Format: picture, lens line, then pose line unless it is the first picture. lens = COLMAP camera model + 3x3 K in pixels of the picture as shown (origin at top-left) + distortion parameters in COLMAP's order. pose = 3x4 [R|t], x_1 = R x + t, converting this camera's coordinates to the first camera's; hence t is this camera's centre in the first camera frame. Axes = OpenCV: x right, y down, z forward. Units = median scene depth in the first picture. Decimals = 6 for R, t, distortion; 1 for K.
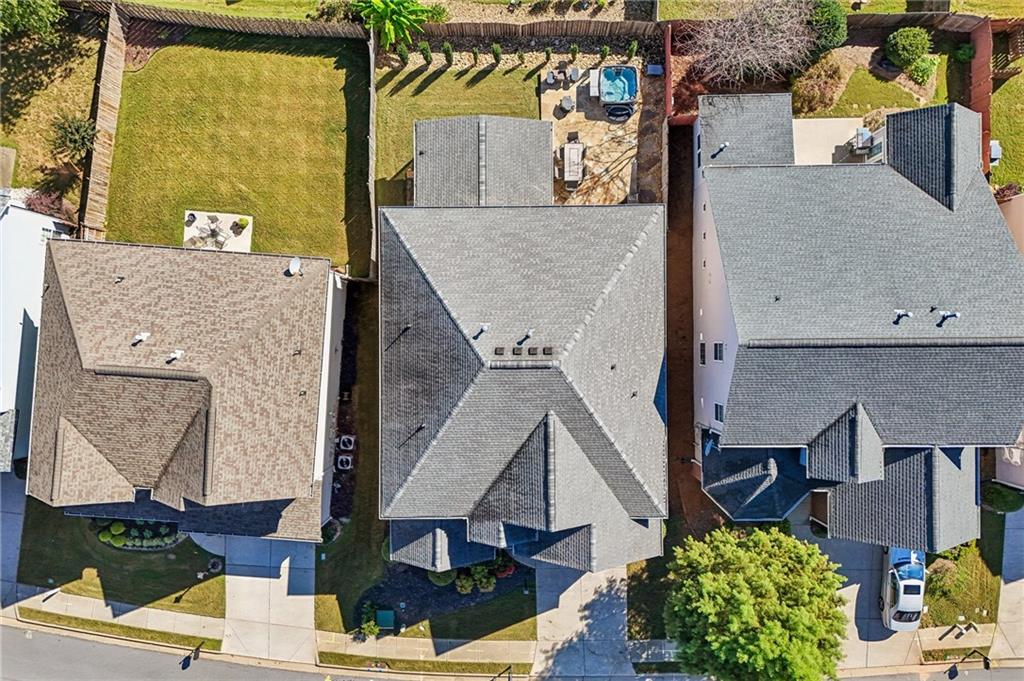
lens RADIAL K [[779.4, 0, 512.0], [0, 779.4, 340.5], [0, 0, 1]] dist [0.037107, -0.010785]
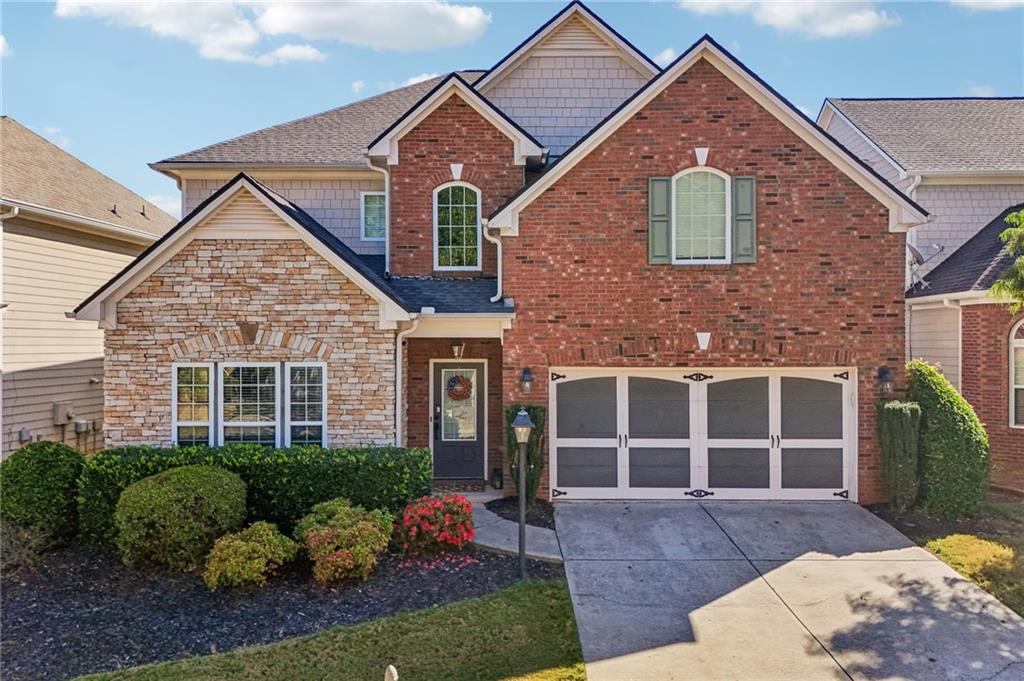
lens RADIAL K [[779.4, 0, 512.0], [0, 779.4, 340.5], [0, 0, 1]] dist [0.037107, -0.010785]
pose [[0.999940, 0.008441, -0.007053, 0.015342], [-0.007071, 0.002154, -0.999973, 0.528187], [-0.008425, 0.999962, 0.002214, 0.922090]]
